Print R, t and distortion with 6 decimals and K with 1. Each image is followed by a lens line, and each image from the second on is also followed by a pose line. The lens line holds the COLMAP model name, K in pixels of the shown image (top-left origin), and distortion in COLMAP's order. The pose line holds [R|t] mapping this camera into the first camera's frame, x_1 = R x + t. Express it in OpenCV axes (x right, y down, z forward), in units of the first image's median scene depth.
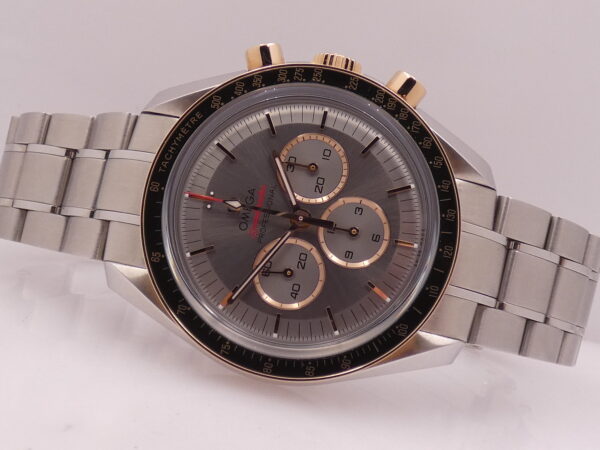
lens RADIAL K [[868.6, 0, 300.0], [0, 868.6, 225.0], [0, 0, 1]] dist [-0.001781, 0.001014]
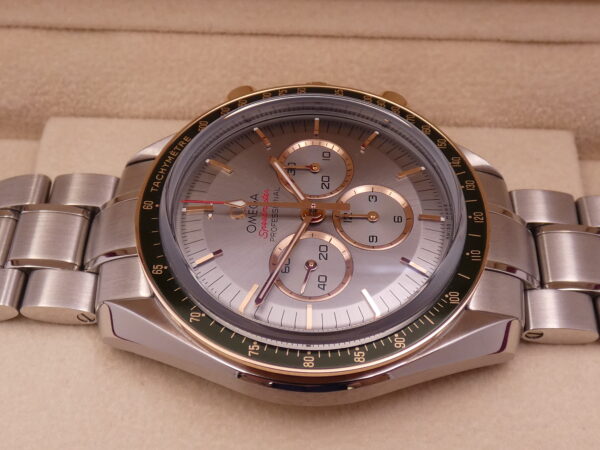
lens RADIAL K [[868.6, 0, 300.0], [0, 868.6, 225.0], [0, 0, 1]] dist [-0.001781, 0.001014]
pose [[0.982871, -0.147427, 0.110585, -0.114577], [0.182838, 0.855287, -0.484823, 0.442311], [-0.023106, 0.496738, 0.867593, 0.218679]]
